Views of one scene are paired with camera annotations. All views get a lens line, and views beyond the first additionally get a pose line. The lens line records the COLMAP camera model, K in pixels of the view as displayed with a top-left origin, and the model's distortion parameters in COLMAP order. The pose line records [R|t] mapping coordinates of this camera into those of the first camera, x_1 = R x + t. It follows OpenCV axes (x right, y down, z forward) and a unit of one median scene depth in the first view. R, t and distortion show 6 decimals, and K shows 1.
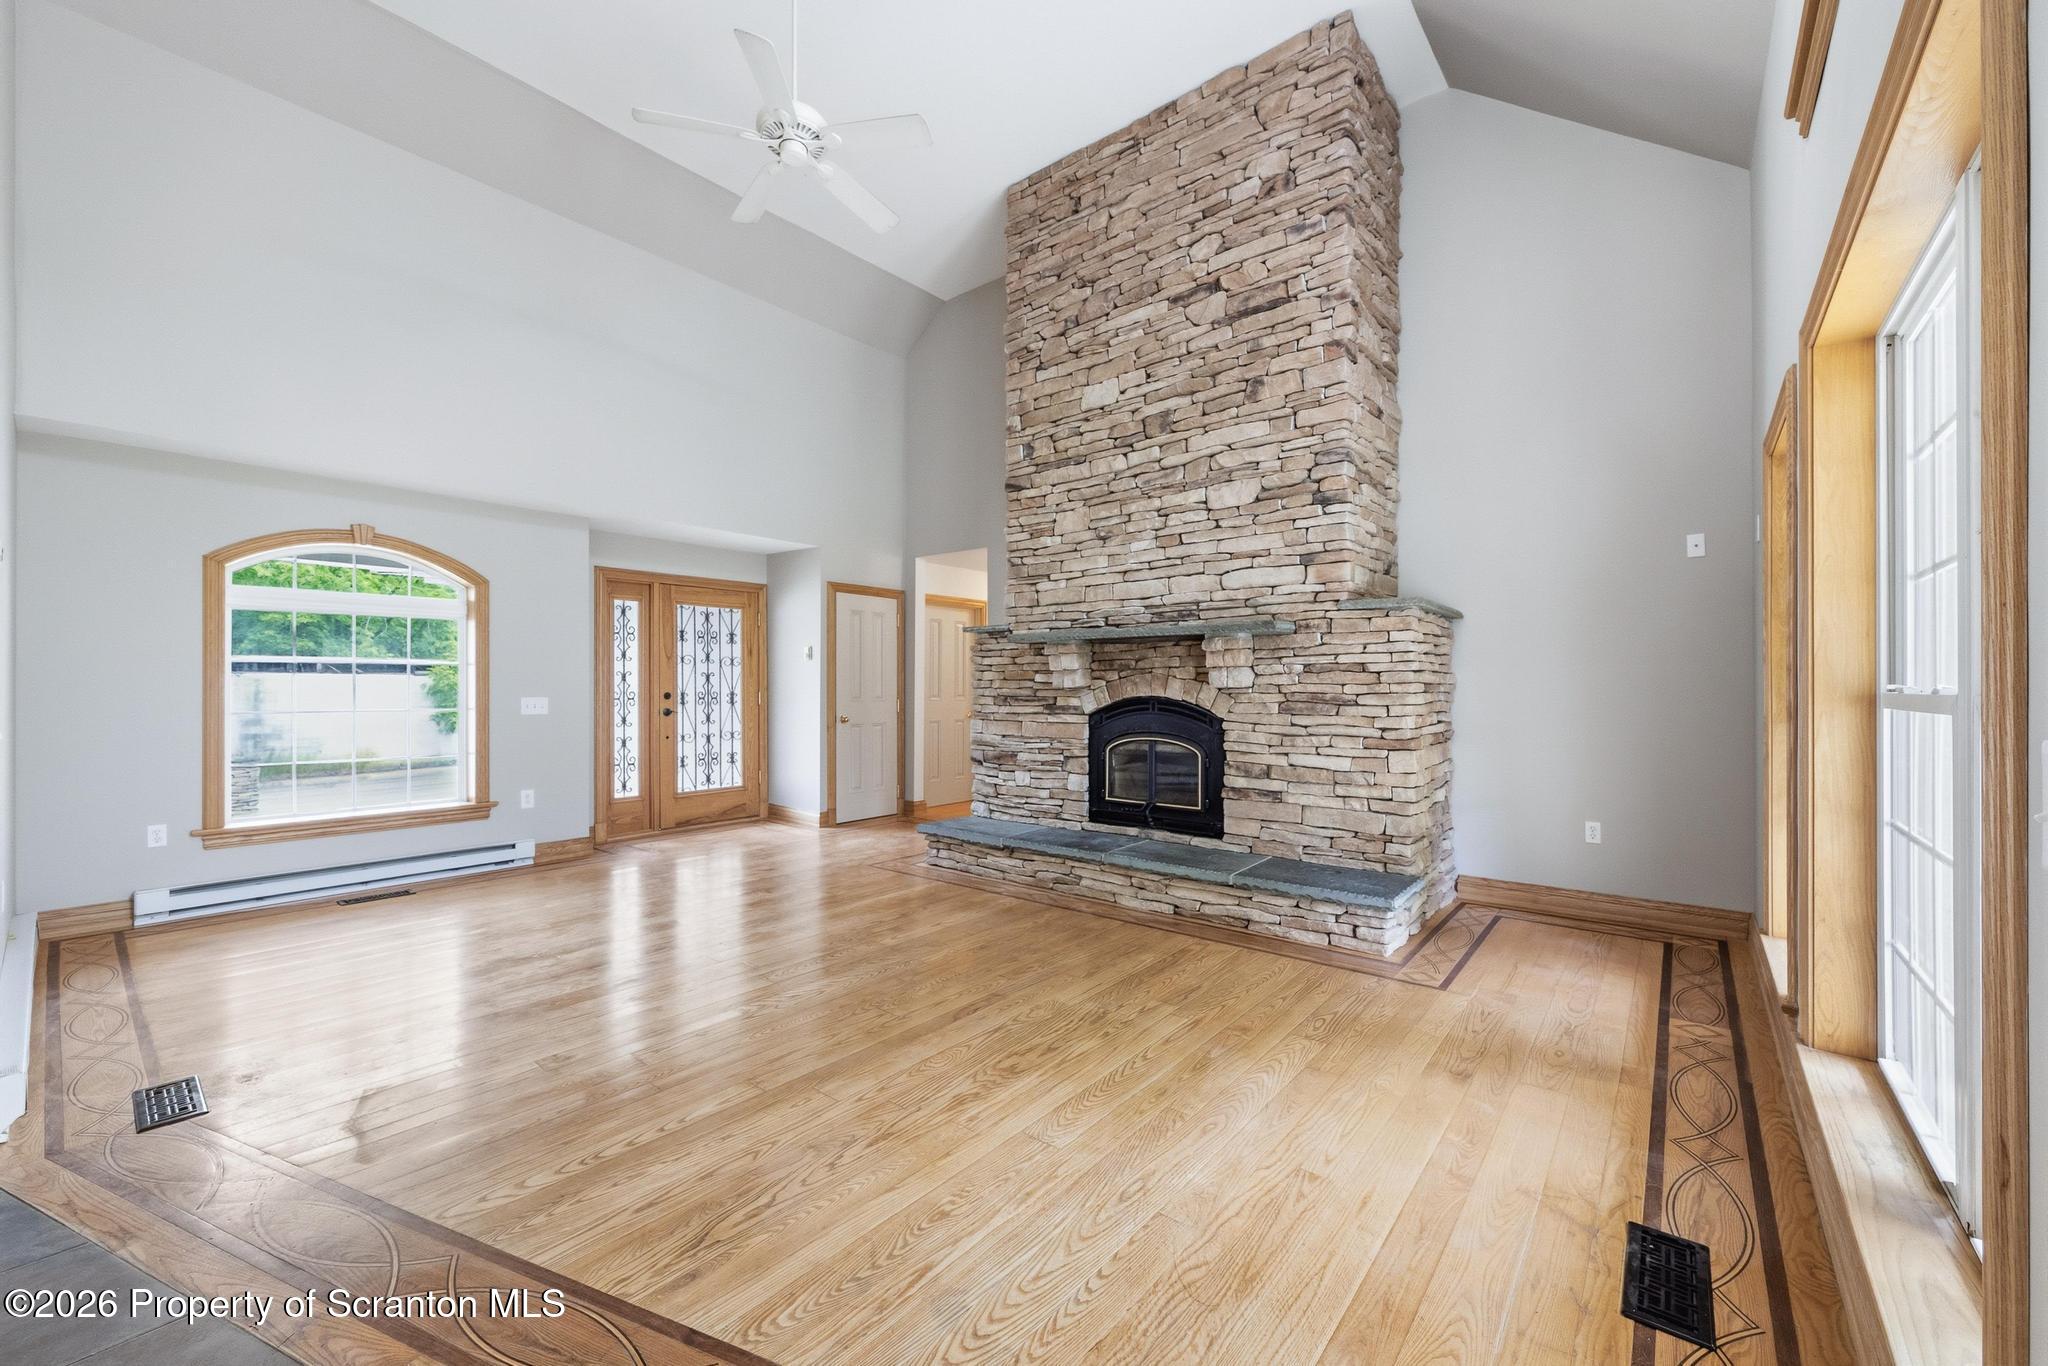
lens RADIAL K [[793.9, 0, 1030.8], [0, 793.9, 686.2], [0, 0, 1]] dist [0.002213, -0.000406]
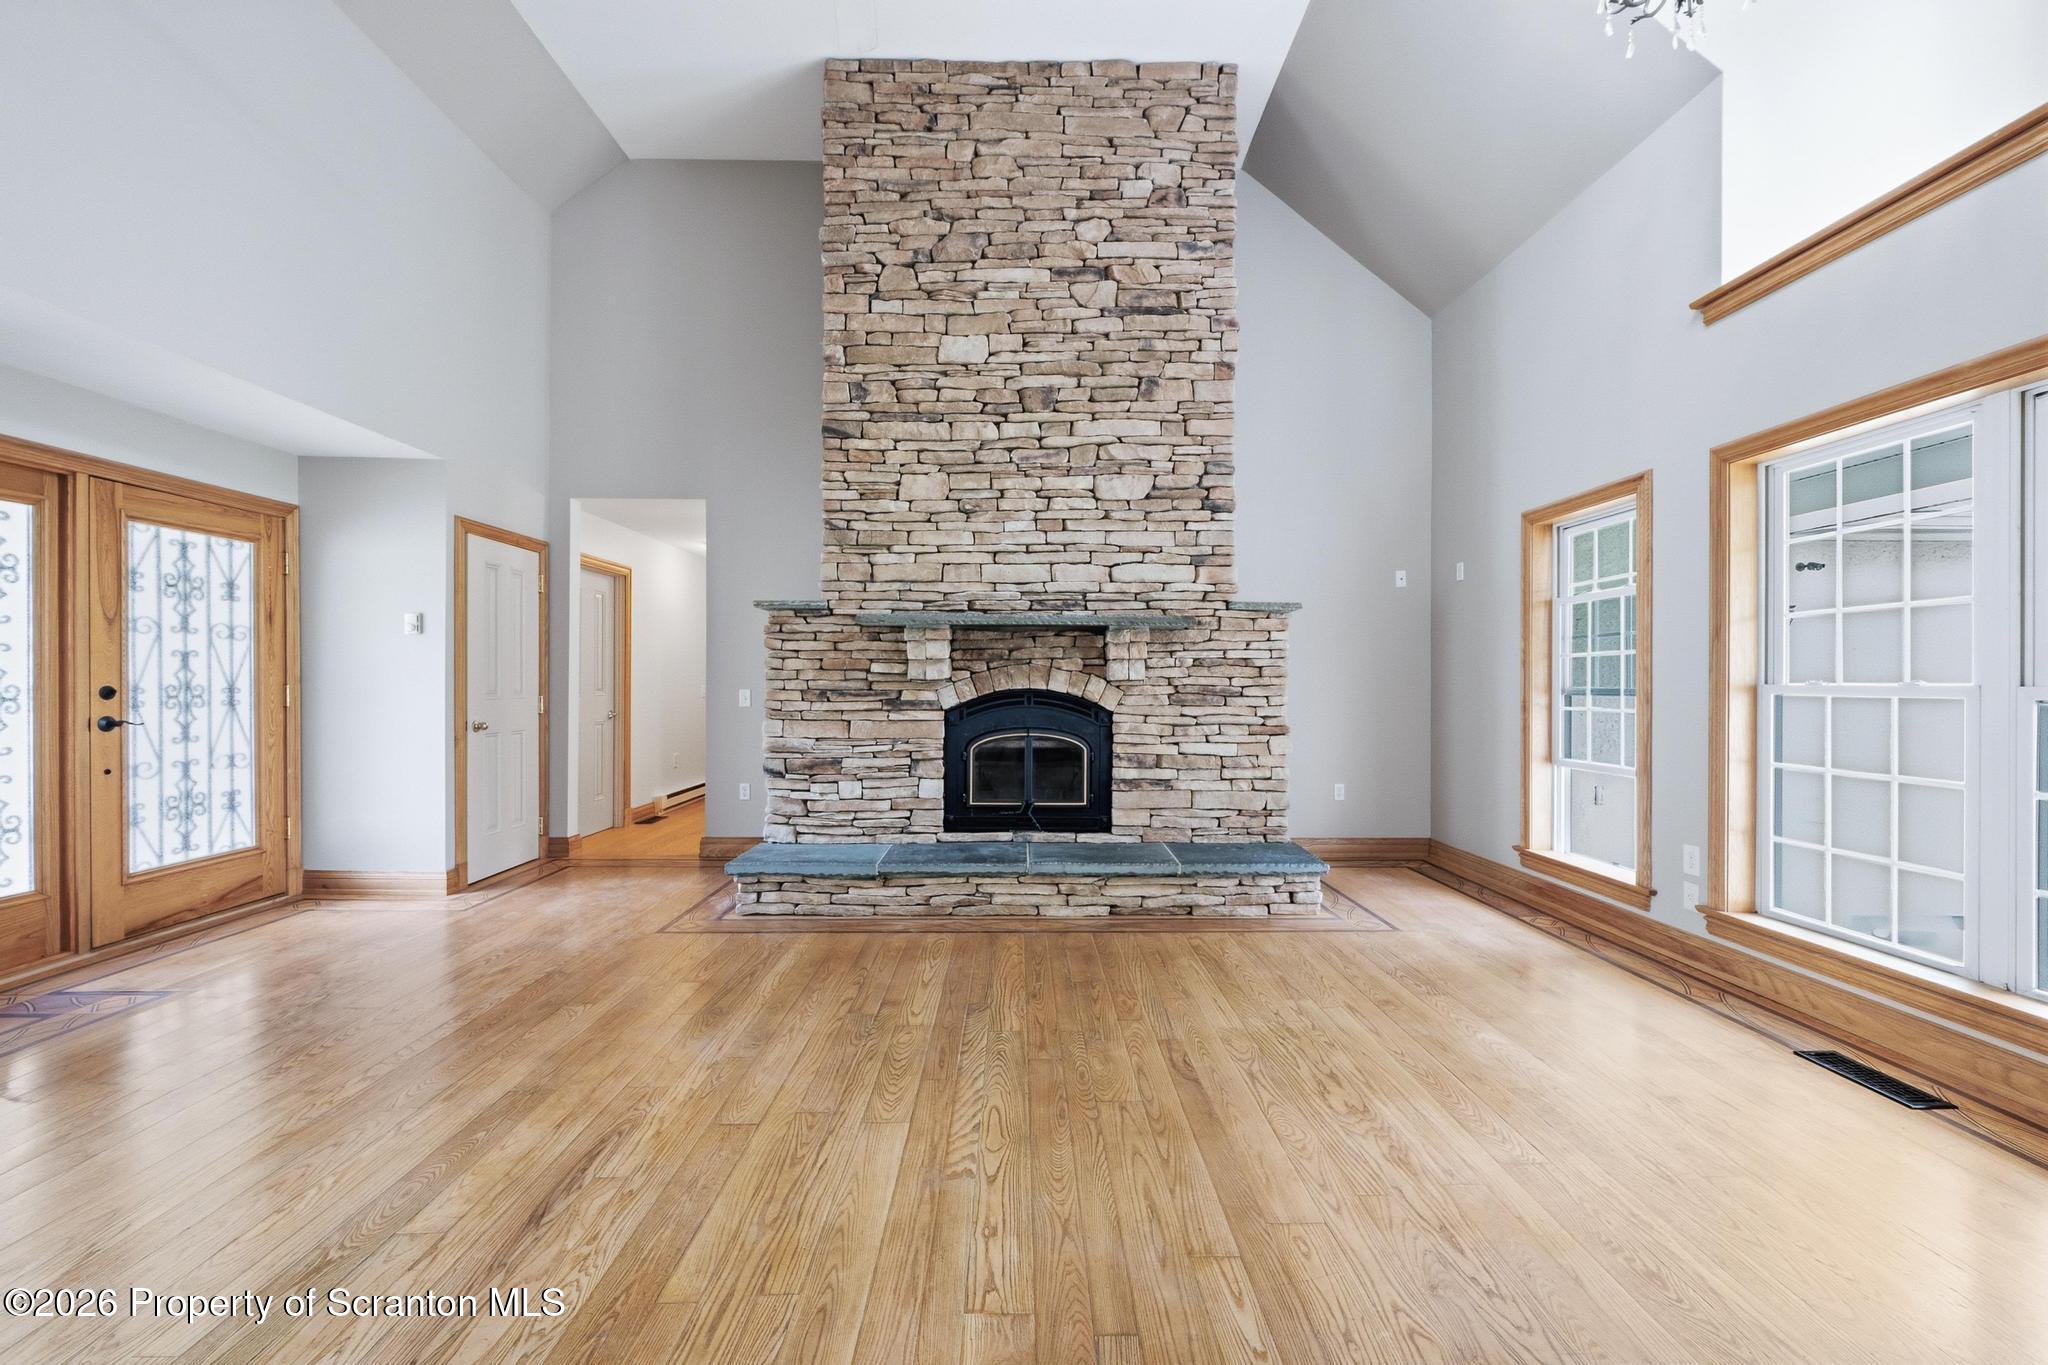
lens RADIAL K [[793.9, 0, 1024.7], [0, 793.9, 683.9], [0, 0, 1]] dist [0.002213, -0.000406]
pose [[0.768810, -0.000238, 0.639477, -0.448437], [-0.003816, 0.999980, 0.004960, 0.001920], [-0.639466, -0.006253, 0.768794, 0.284826]]
